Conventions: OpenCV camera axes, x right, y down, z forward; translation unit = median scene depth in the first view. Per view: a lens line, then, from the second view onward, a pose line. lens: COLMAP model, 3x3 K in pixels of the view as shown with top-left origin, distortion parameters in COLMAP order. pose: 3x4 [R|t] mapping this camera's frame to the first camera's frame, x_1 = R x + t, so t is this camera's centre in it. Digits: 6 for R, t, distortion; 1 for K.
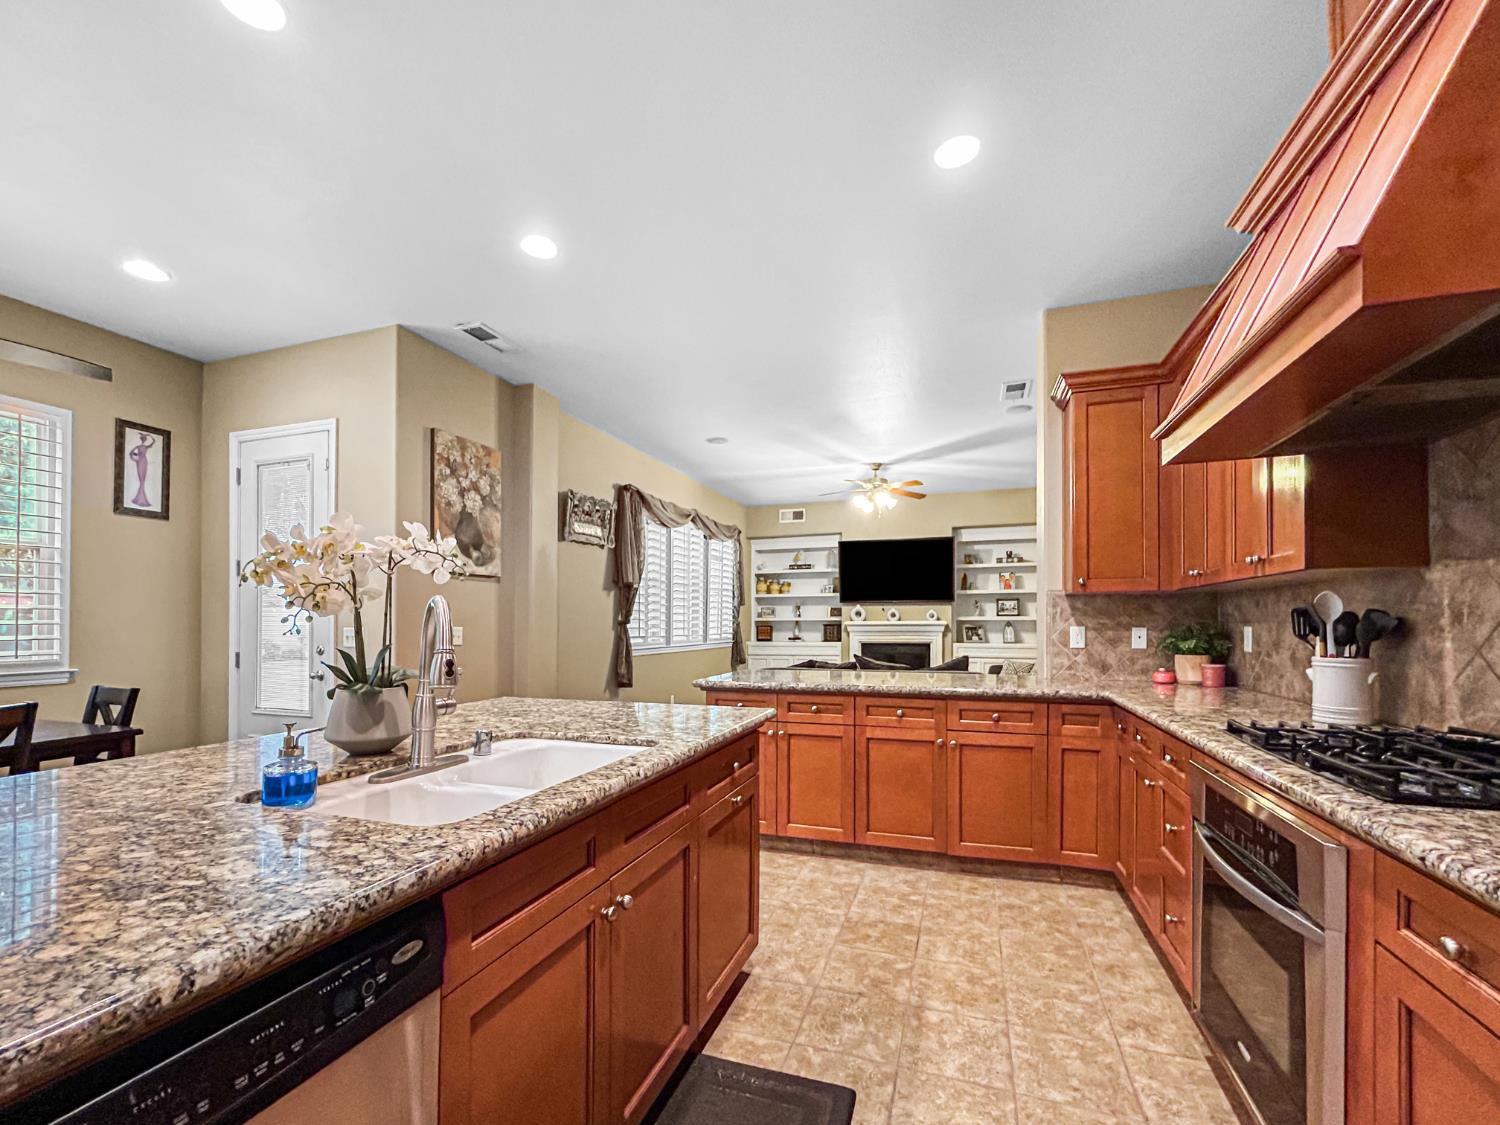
lens RADIAL K [[630.6, 0, 743.2], [0, 630.6, 641.1], [0, 0, 1]] dist [0.000055, 0.000000]
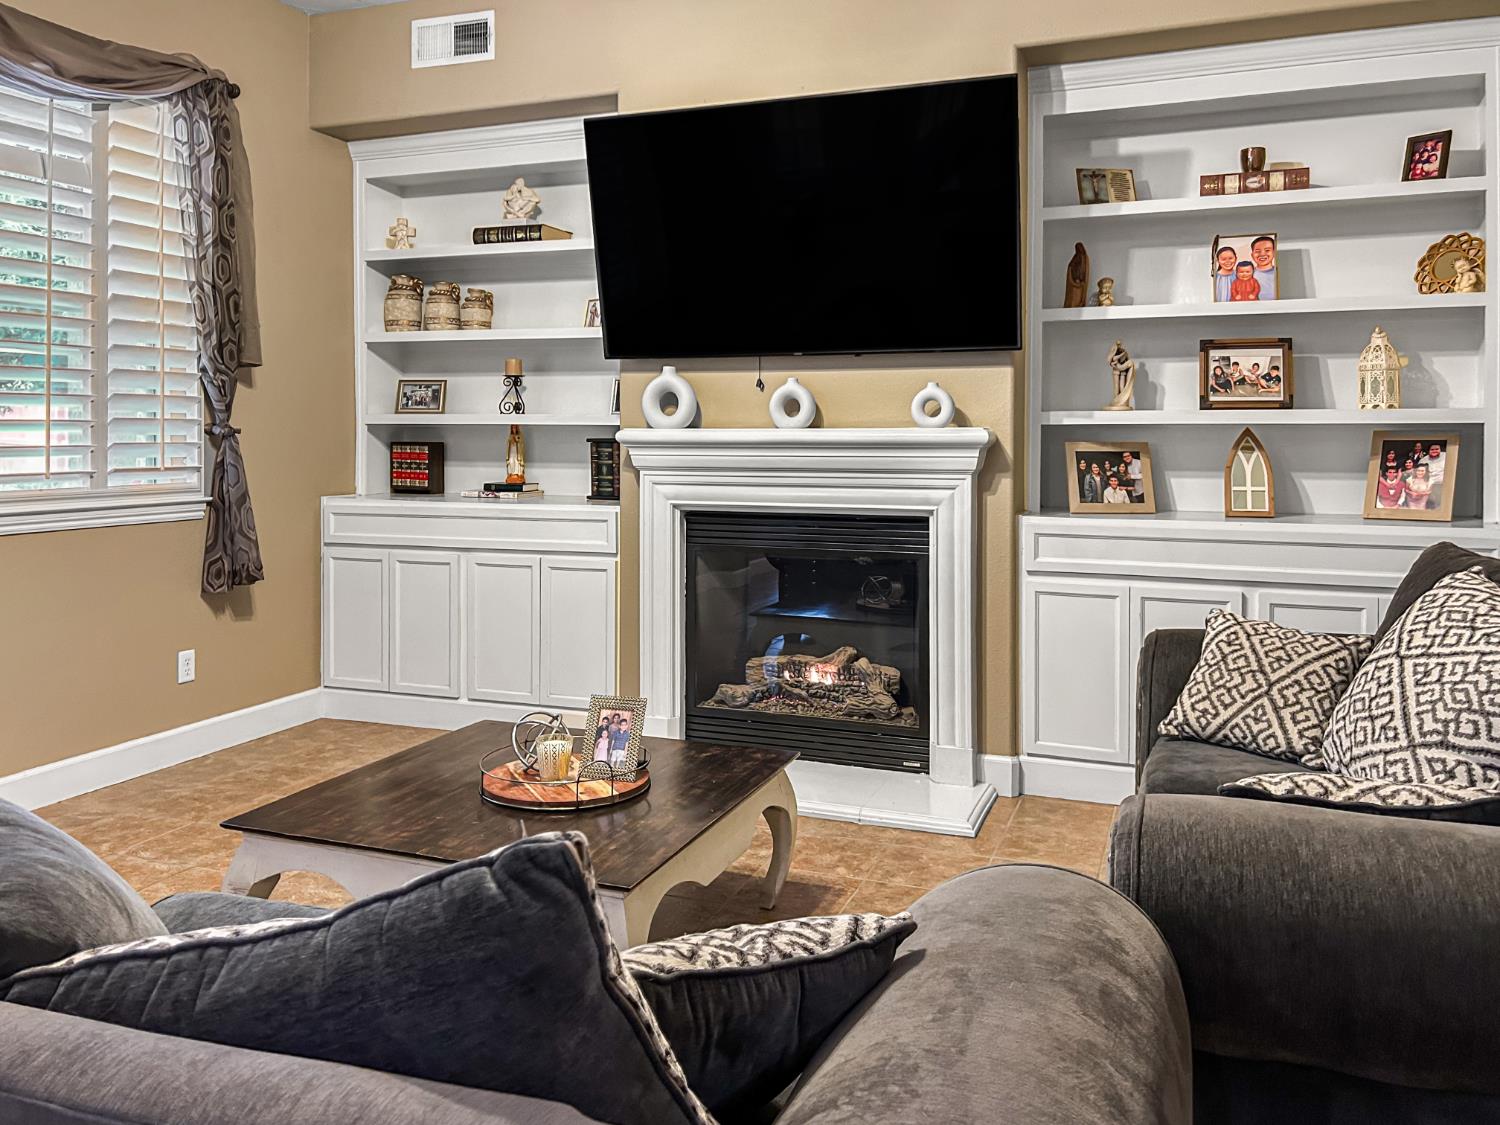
lens RADIAL K [[1180.7, 0, 754.6], [0, 1180.7, 478.8], [0, 0, 1]] dist [0.038774, -0.016156]
pose [[0.999615, 0.005058, -0.027289, 0.233262], [-0.004845, 0.999957, 0.007853, -0.014364], [0.027327, -0.007718, 0.999597, 0.512019]]
